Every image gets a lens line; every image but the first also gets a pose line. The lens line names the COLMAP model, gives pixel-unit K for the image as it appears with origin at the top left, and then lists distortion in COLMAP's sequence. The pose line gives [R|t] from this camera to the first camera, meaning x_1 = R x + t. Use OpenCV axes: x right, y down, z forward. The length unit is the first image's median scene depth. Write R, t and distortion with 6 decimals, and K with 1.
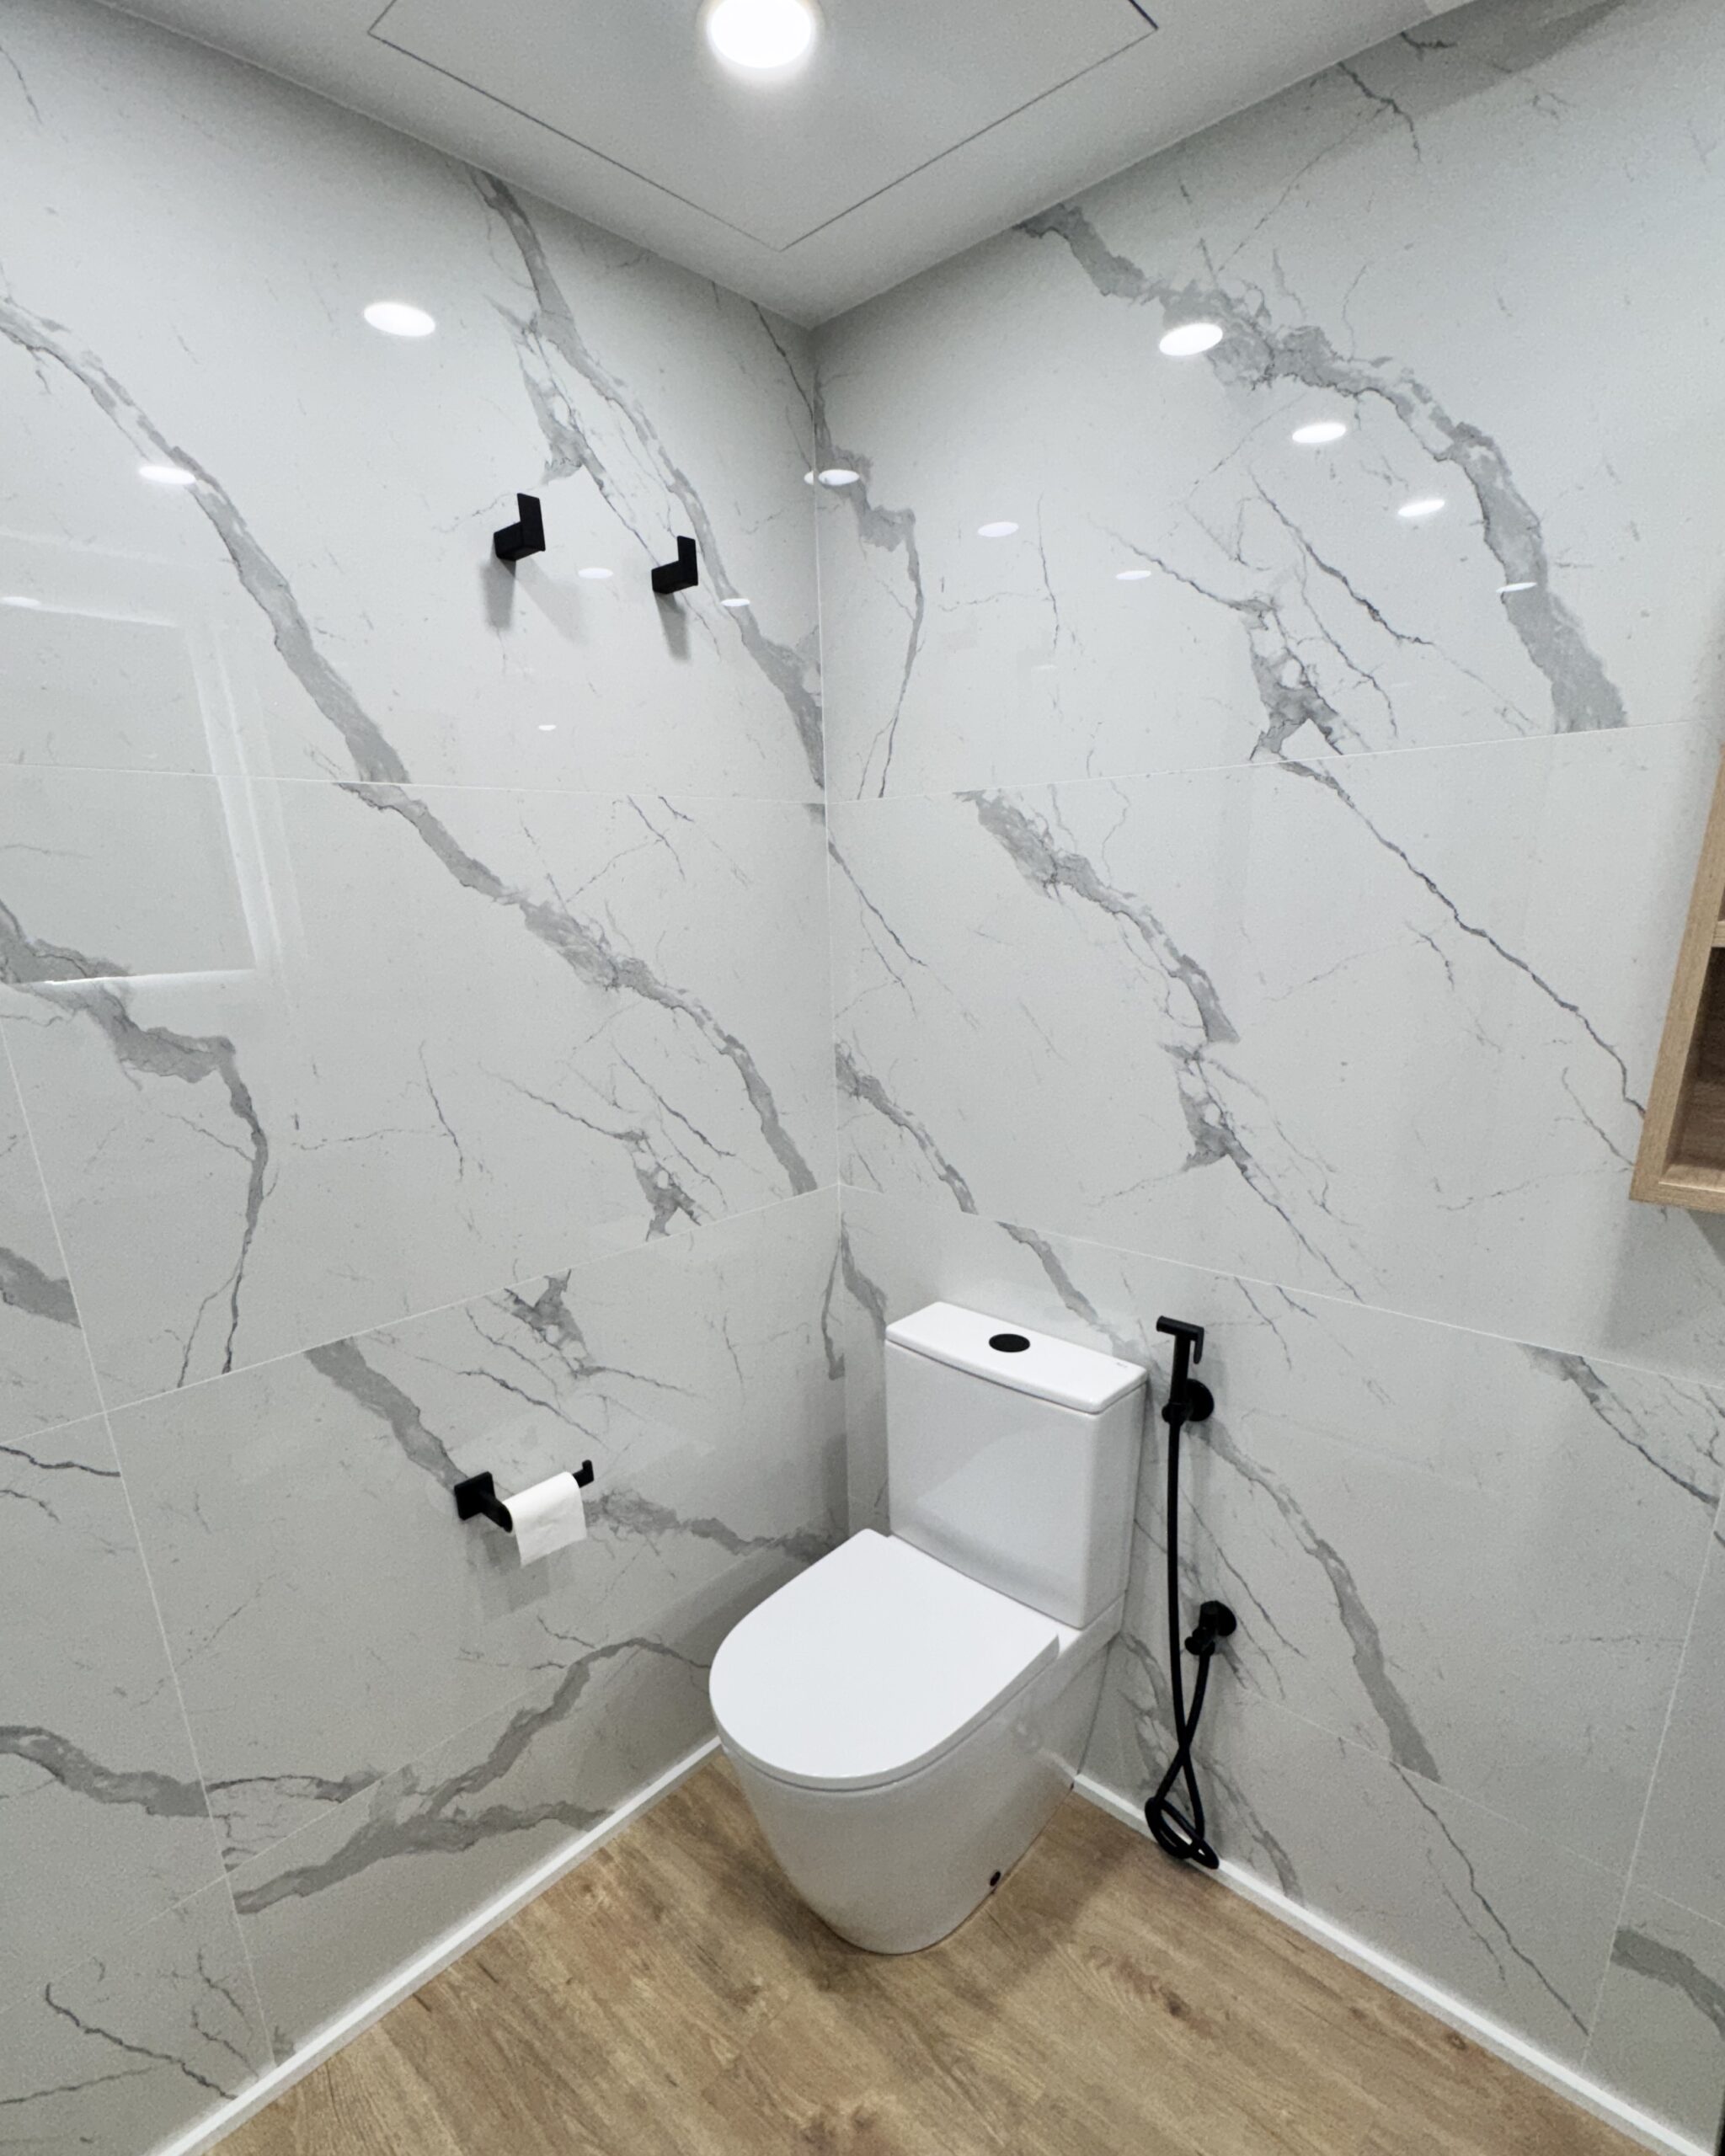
lens RADIAL K [[1069.1, 0, 859.8], [0, 1069.1, 1214.9], [0, 0, 1]] dist [-0.024191, 0.027566]
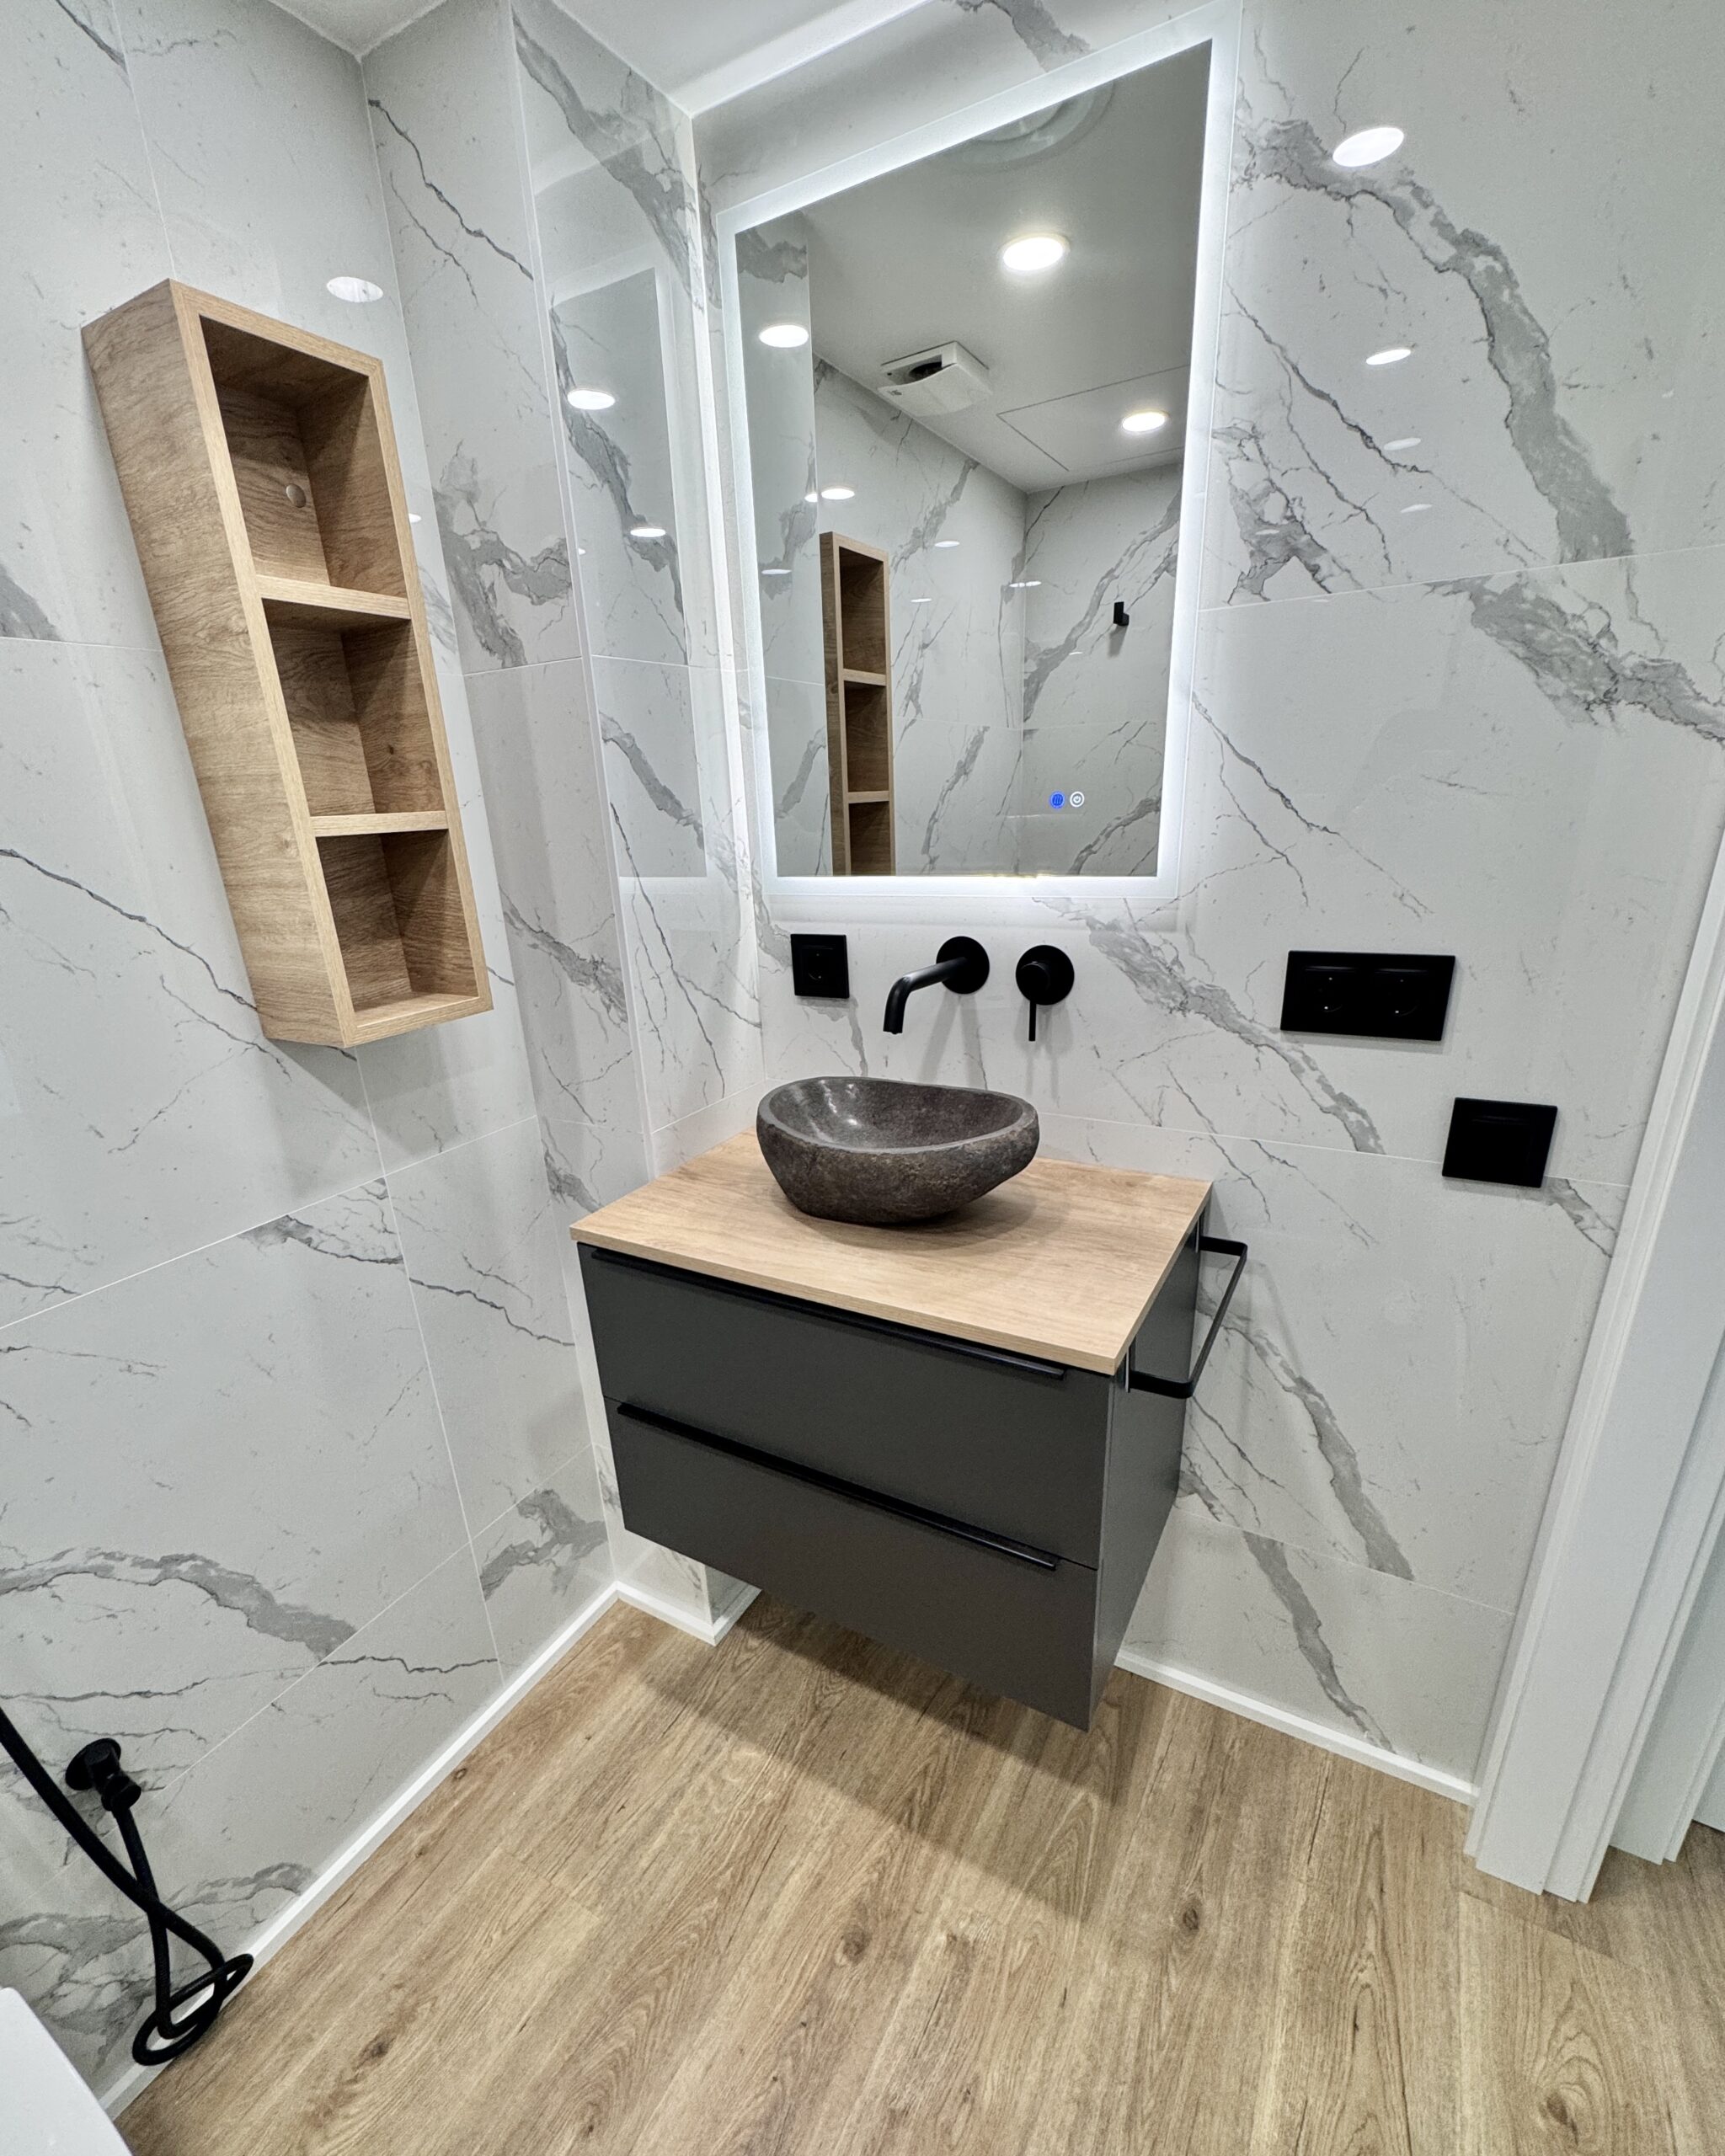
lens RADIAL K [[958.4, 0, 836.2], [0, 958.4, 1152.7], [0, 0, 1]] dist [-0.001574, -0.000833]
pose [[-0.216087, -0.312460, 0.925027, -0.297126], [0.344151, 0.862231, 0.371642, -0.081174], [-0.913710, 0.398656, -0.078784, 0.397522]]
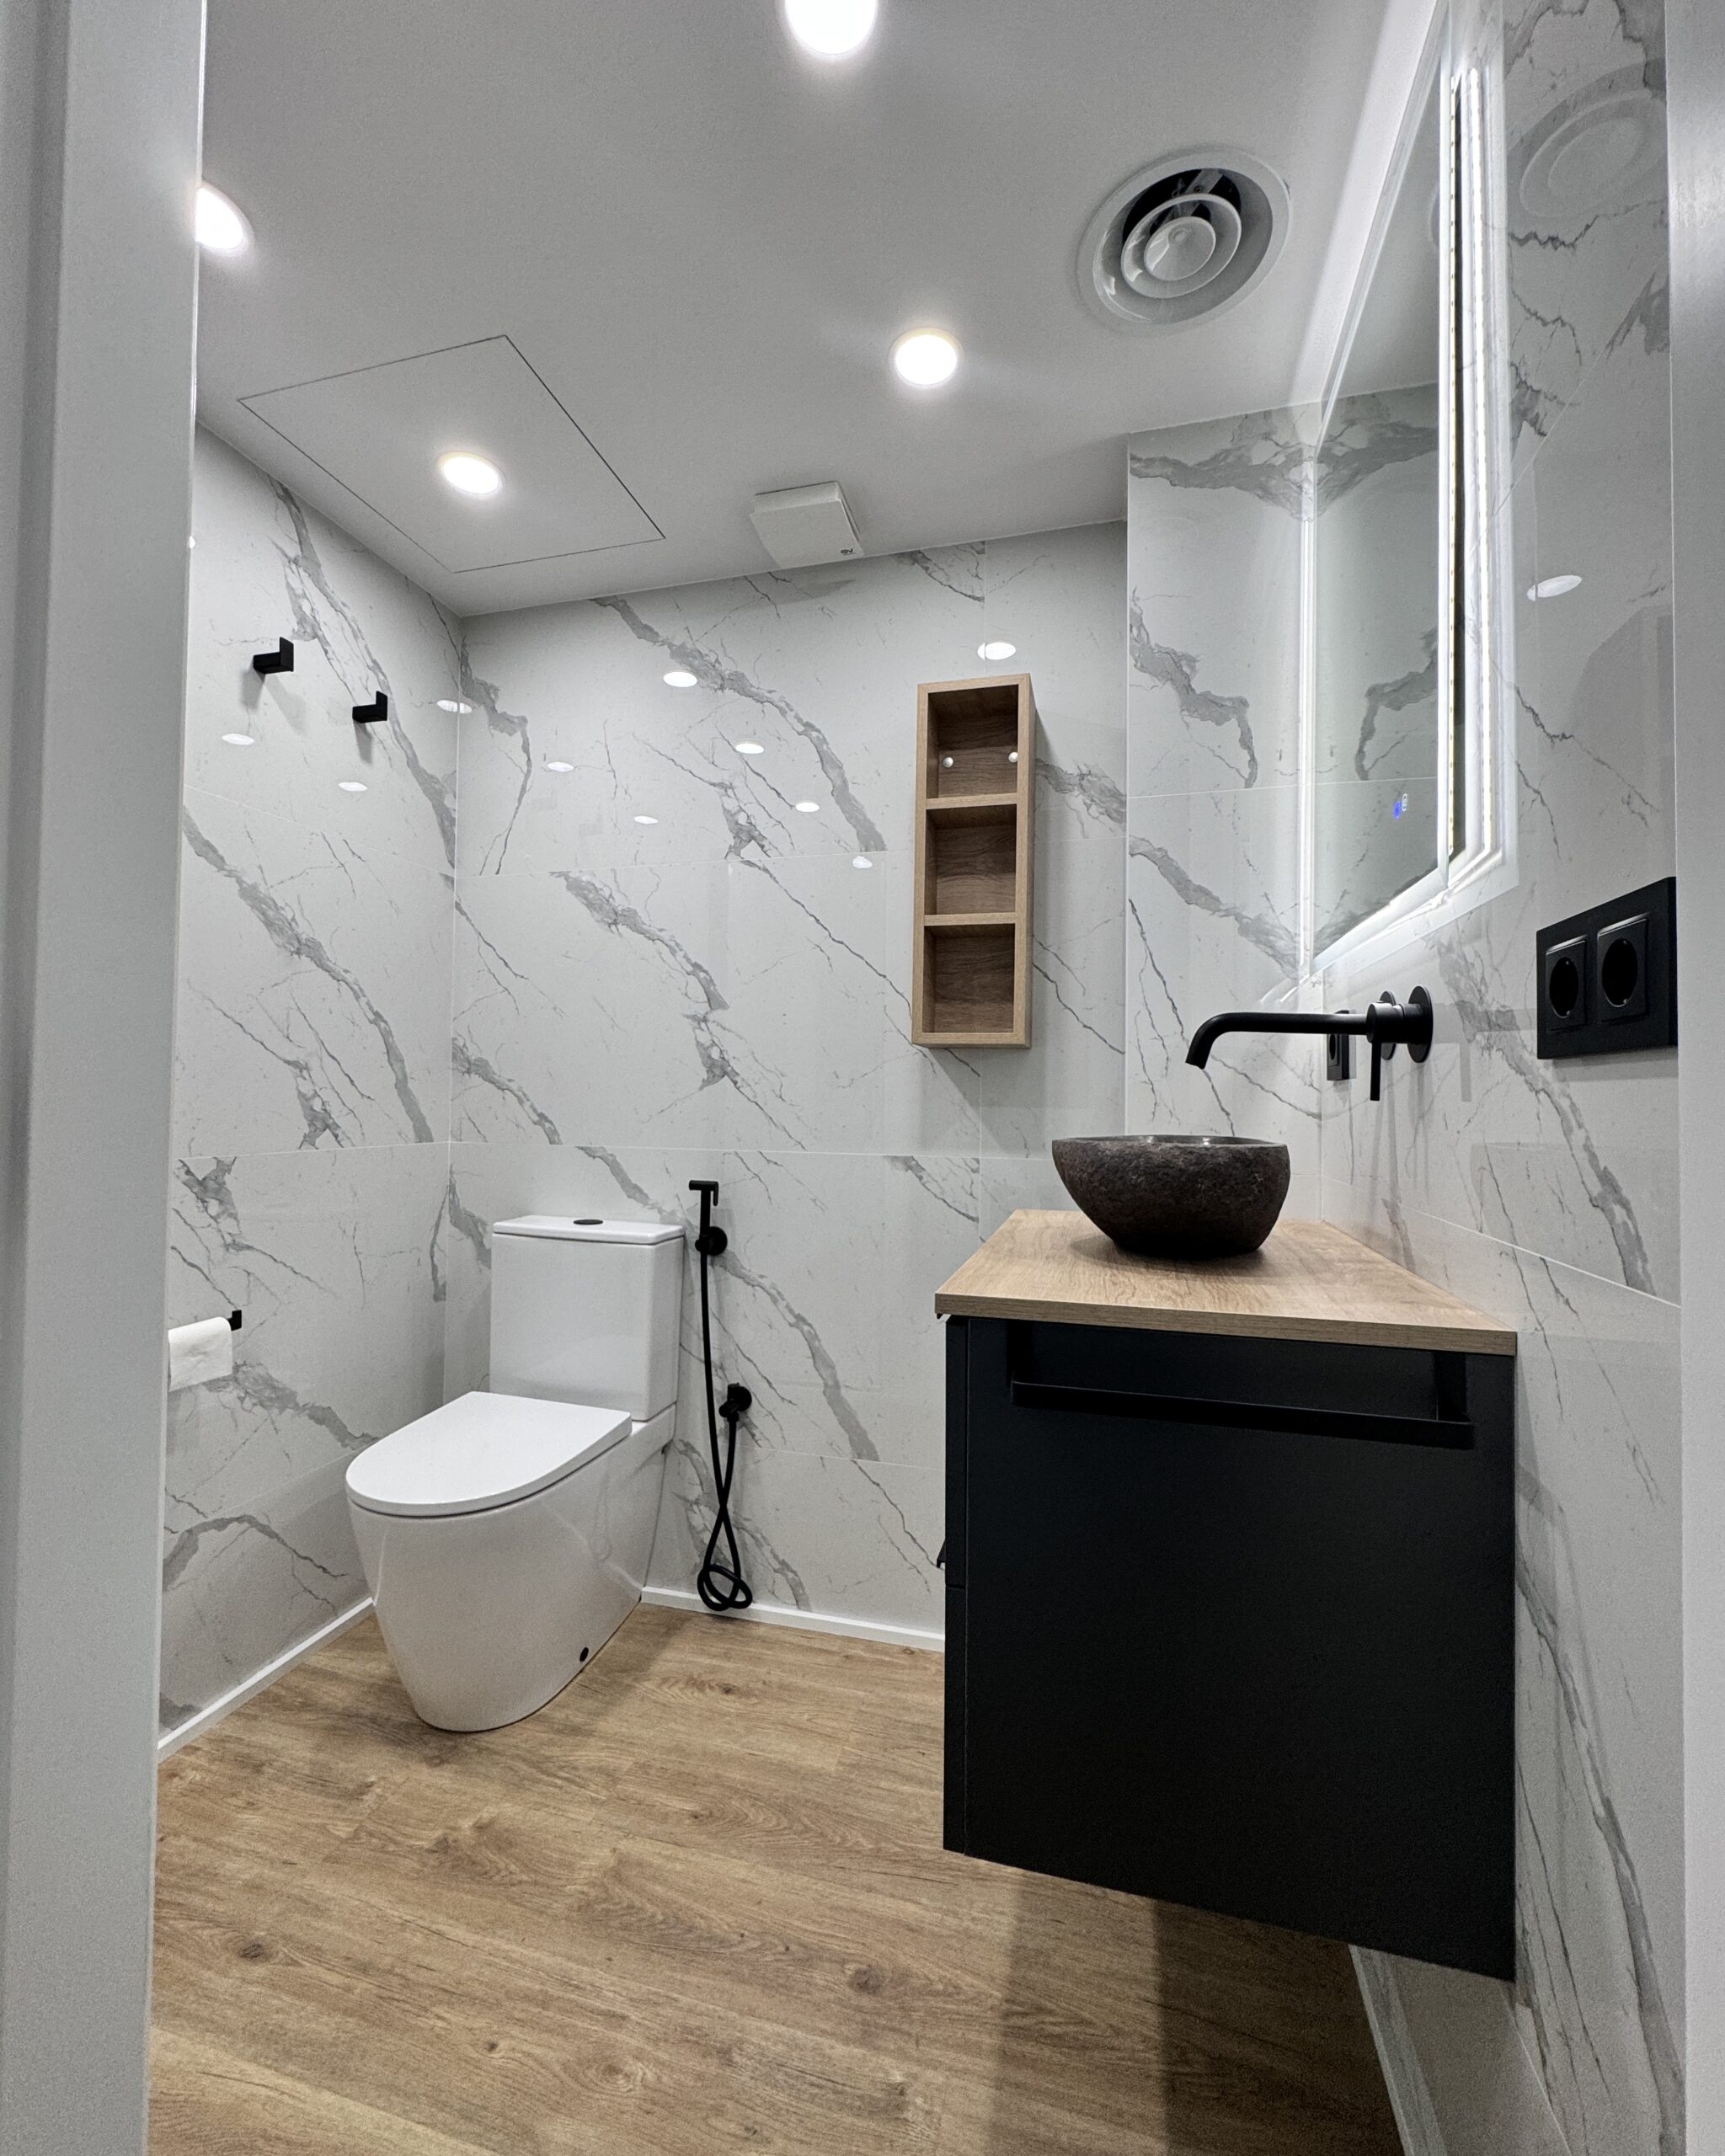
lens RADIAL K [[913.1, 0, 864.2], [0, 913.1, 1076.3], [0, 0, 1]] dist [-0.002615, 0.000452]
pose [[0.884706, 0.046915, 0.463782, -0.118974], [0.106173, 0.948491, -0.298482, 0.366510], [-0.453897, 0.313310, 0.834155, -0.274840]]
